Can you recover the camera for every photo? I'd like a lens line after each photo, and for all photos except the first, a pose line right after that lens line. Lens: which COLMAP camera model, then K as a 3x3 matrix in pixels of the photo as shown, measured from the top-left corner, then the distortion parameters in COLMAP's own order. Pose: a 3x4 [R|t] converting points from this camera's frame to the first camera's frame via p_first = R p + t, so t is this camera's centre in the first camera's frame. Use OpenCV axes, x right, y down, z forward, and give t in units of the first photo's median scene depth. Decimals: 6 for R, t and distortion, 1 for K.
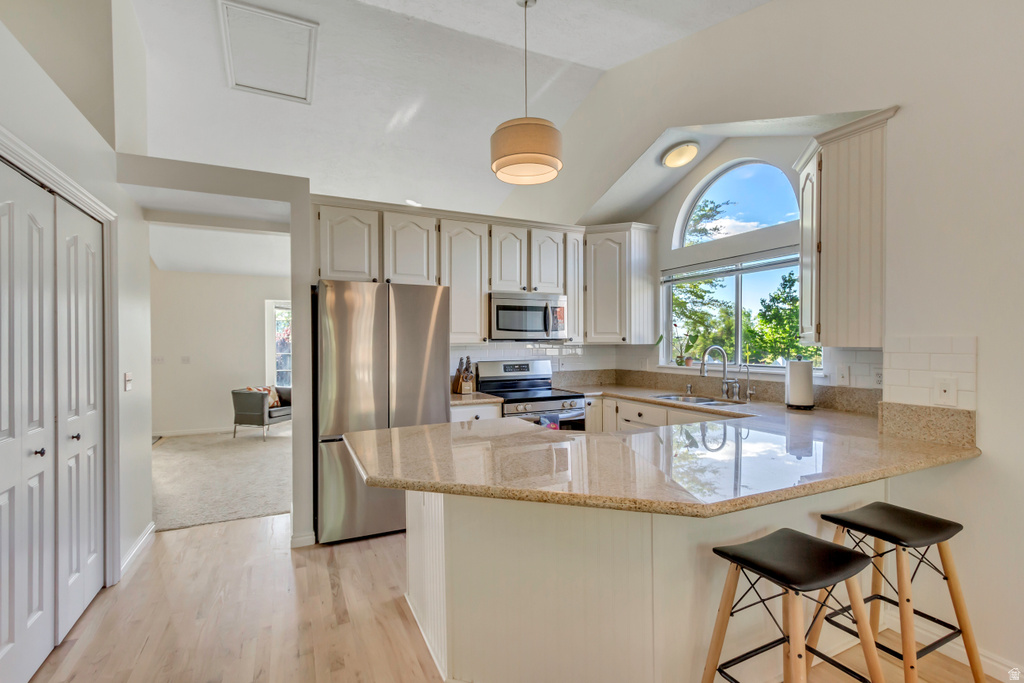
lens RADIAL K [[474.4, 0, 505.2], [0, 474.4, 345.8], [0, 0, 1]] dist [0.009486, -0.001423]
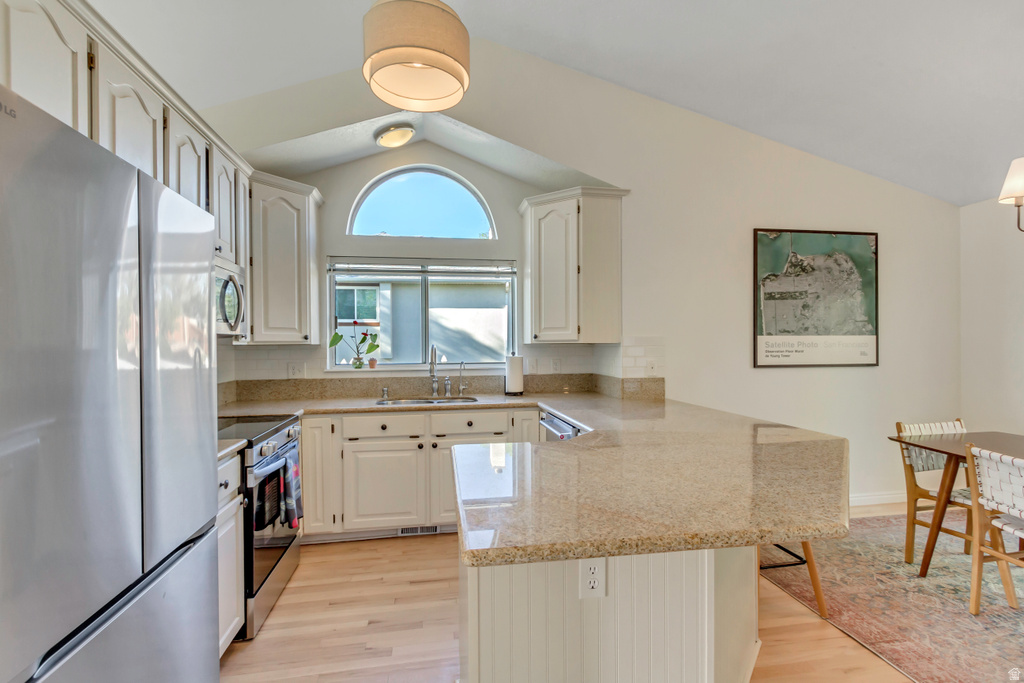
lens RADIAL K [[474.4, 0, 514.9], [0, 474.4, 346.3], [0, 0, 1]] dist [0.009486, -0.001423]
pose [[0.254539, 0.000005, 0.967063, -0.458860], [0.013561, 0.999902, -0.003575, 0.008735], [-0.966967, 0.014024, 0.254514, 0.559460]]
